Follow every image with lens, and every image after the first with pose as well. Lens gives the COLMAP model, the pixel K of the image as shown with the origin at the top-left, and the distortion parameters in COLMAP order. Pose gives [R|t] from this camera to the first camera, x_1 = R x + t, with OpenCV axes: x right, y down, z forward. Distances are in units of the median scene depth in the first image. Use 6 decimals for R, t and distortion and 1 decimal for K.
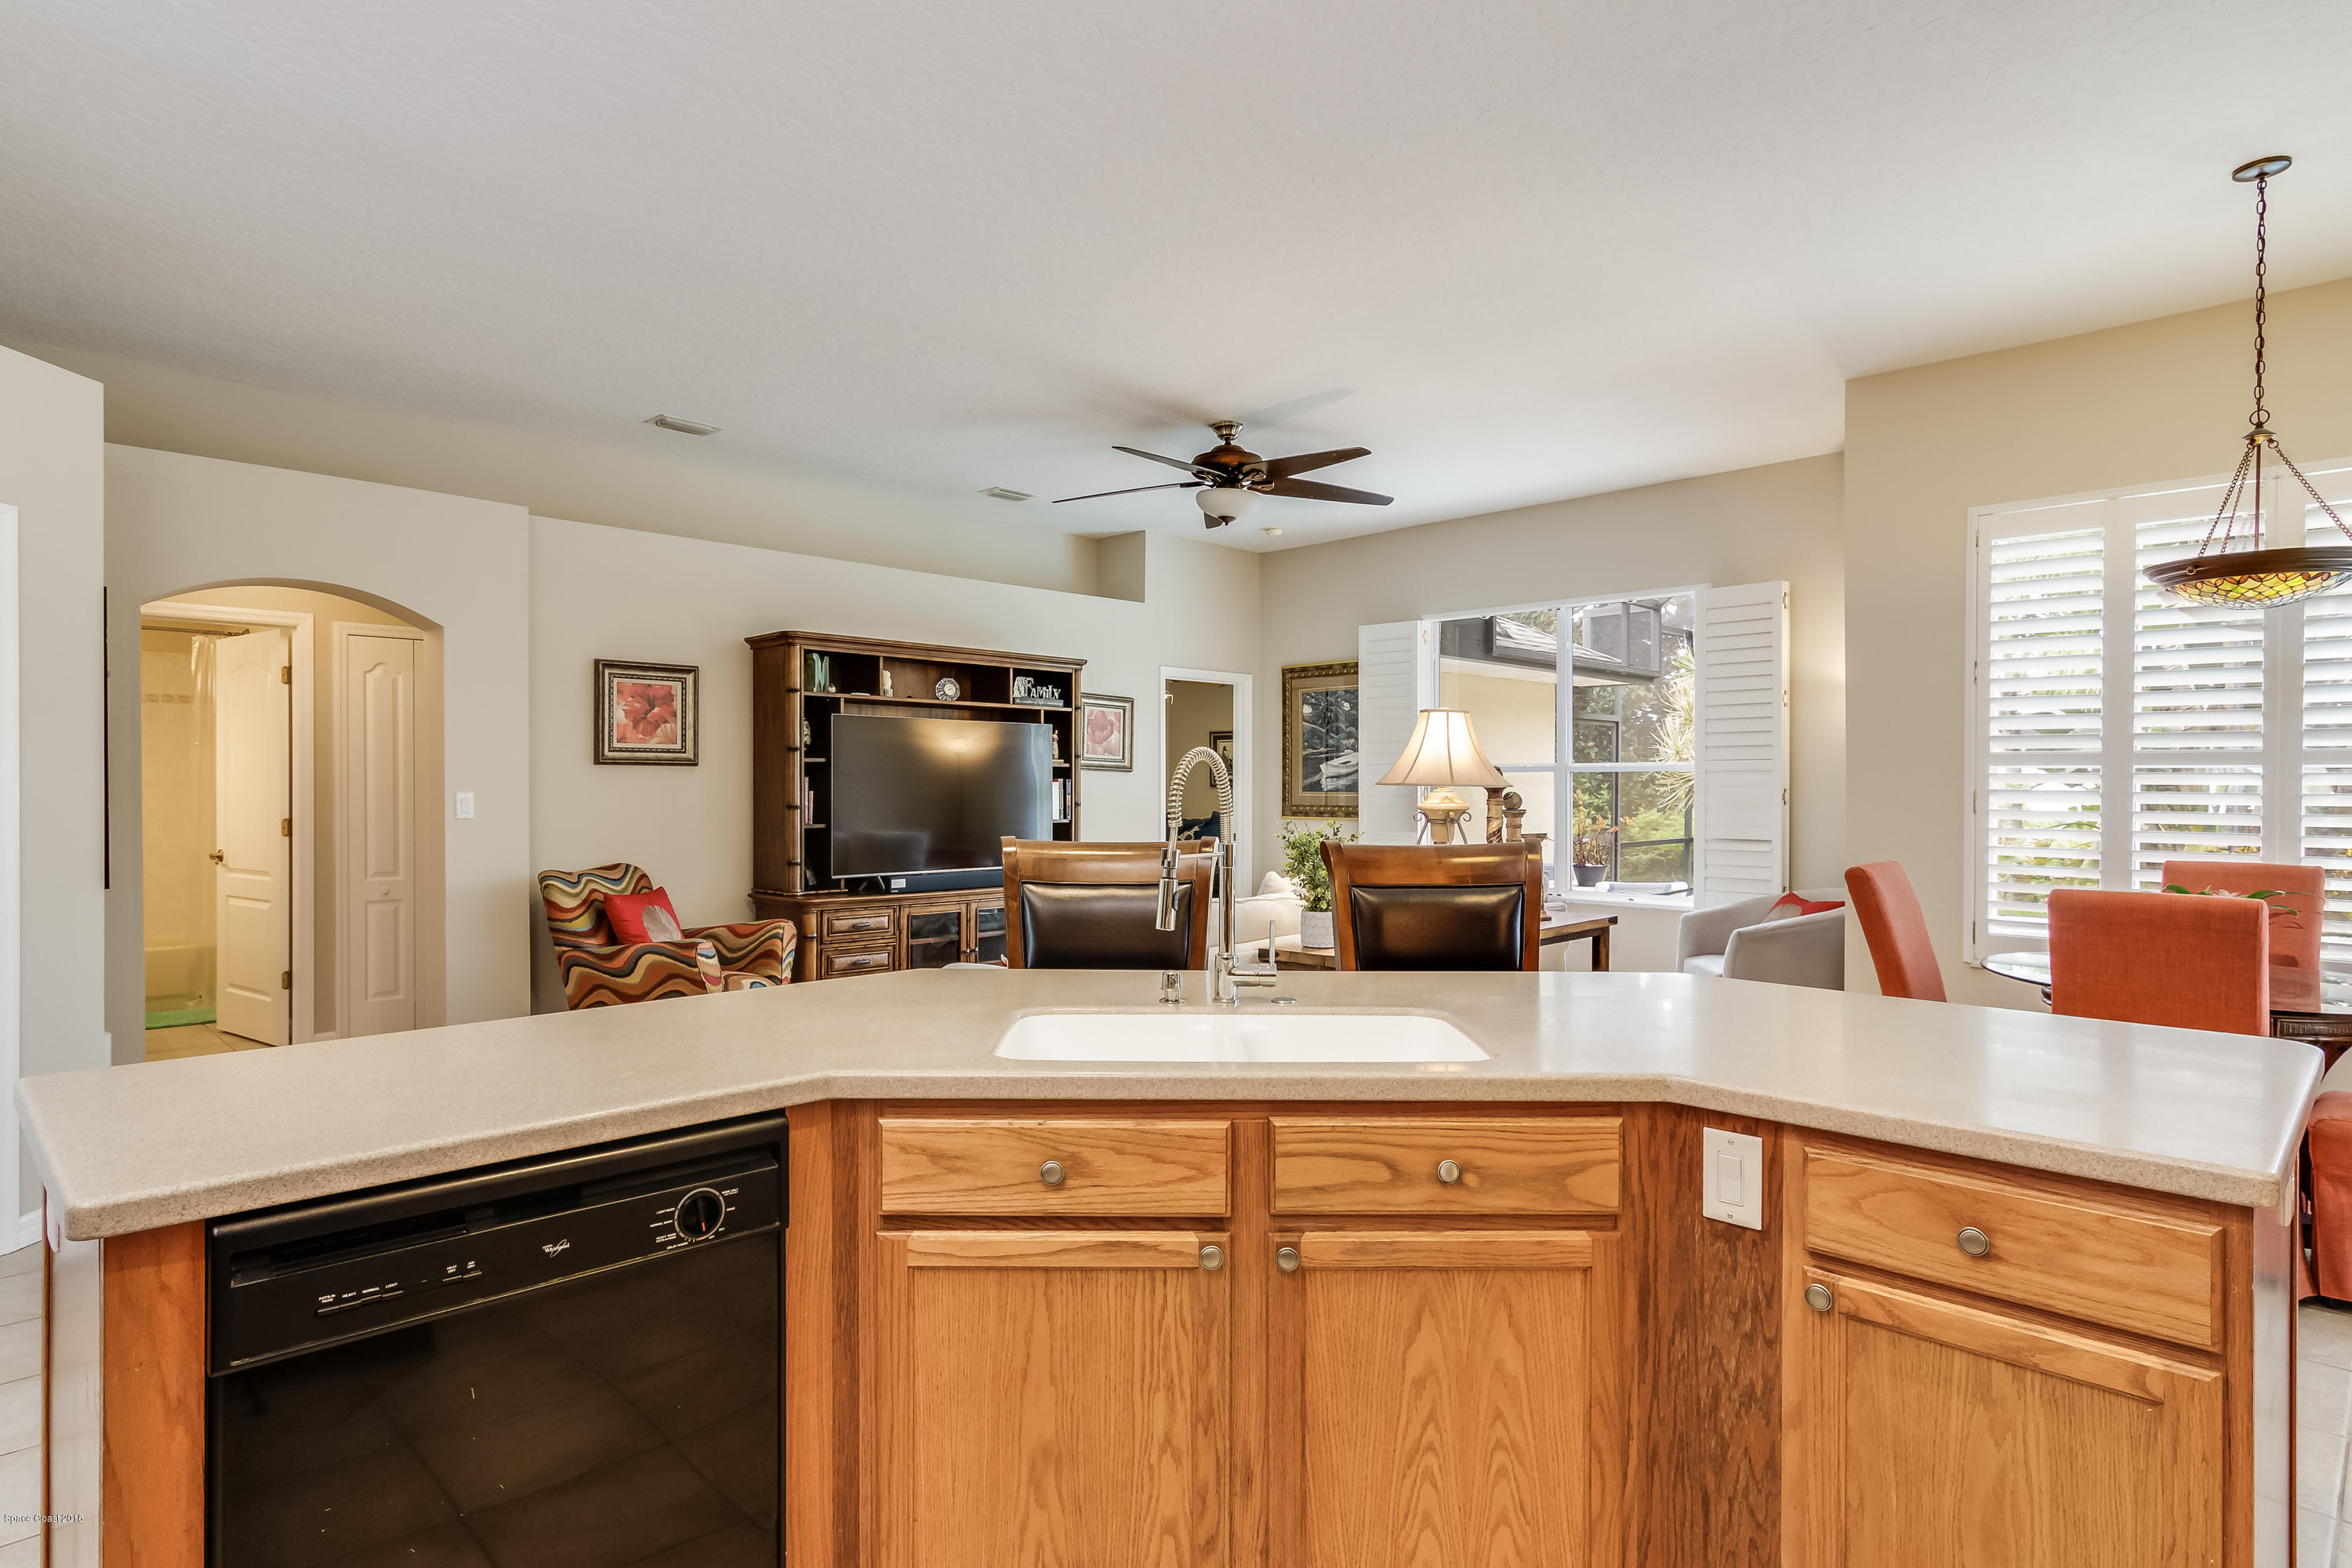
lens RADIAL K [[1257.6, 0, 1178.5], [0, 1257.6, 788.9], [0, 0, 1]] dist [0.003612, 0.000295]
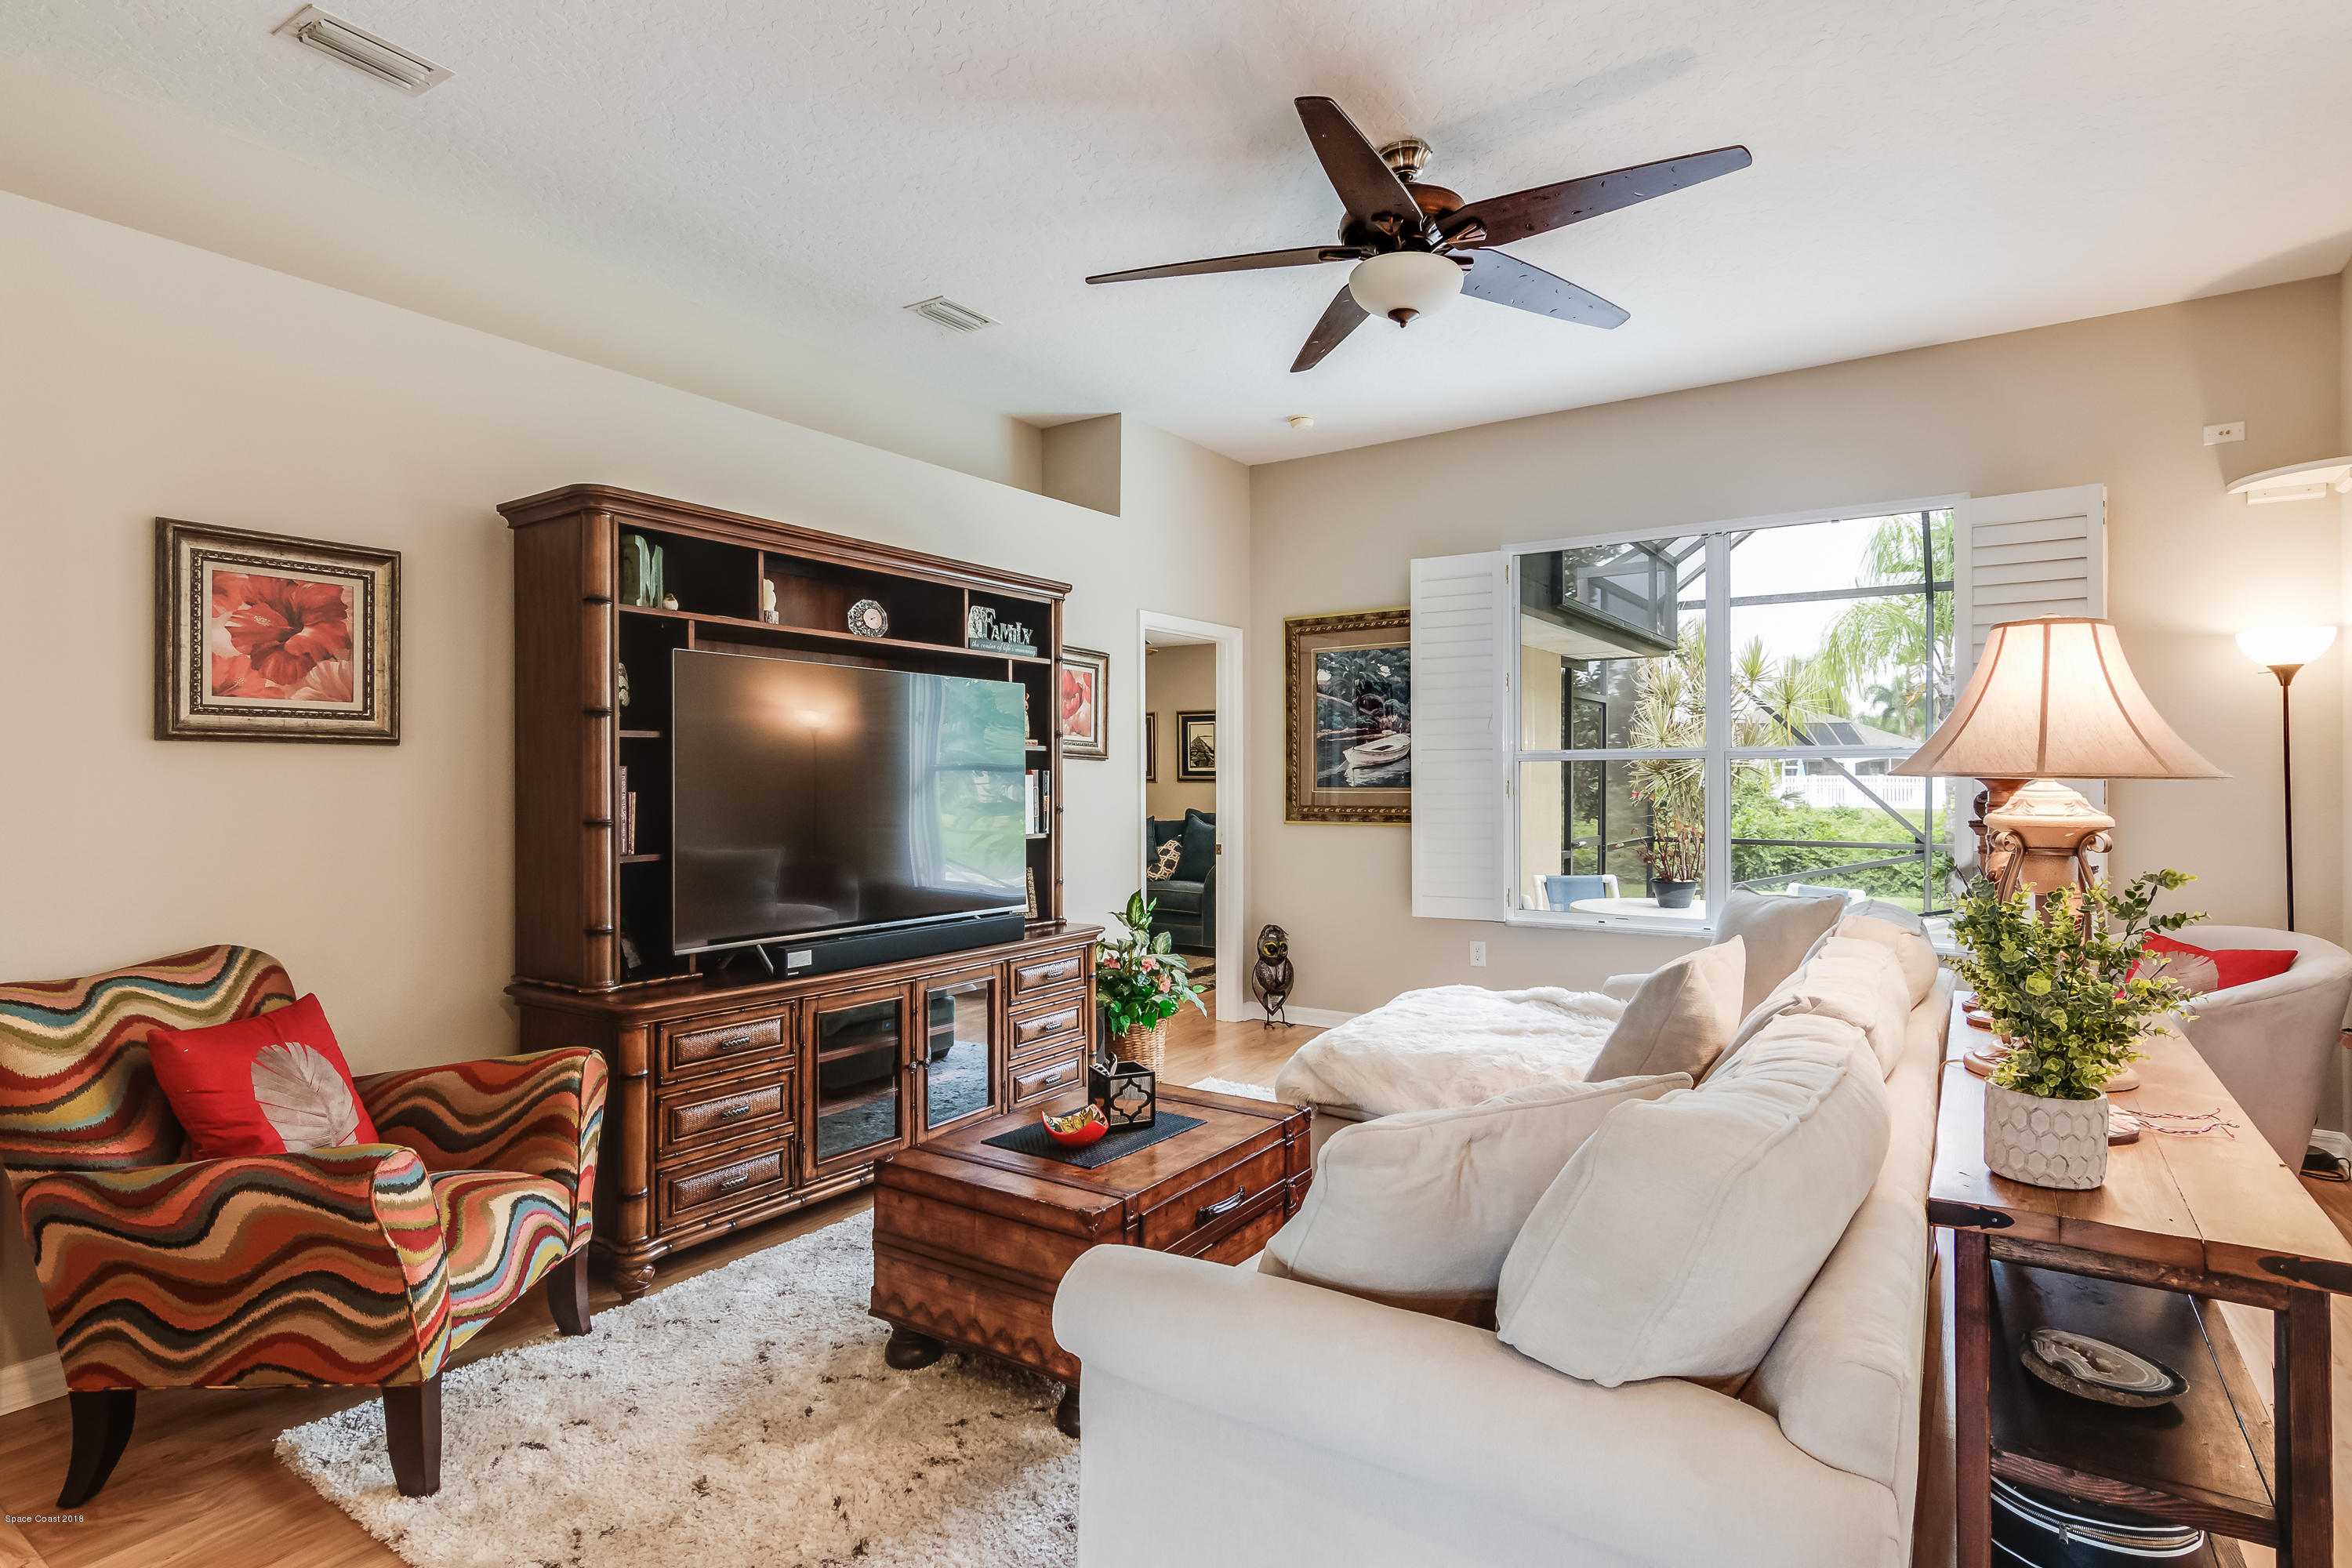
lens RADIAL K [[1200.7, 0, 1170.9], [0, 1200.7, 776.7], [0, 0, 1]] dist [-0.001737, -0.000163]
pose [[0.984024, -0.002910, 0.178011, -0.157126], [0.003792, 0.999982, -0.004617, -0.001781], [-0.177994, 0.005218, 0.984018, 0.456664]]
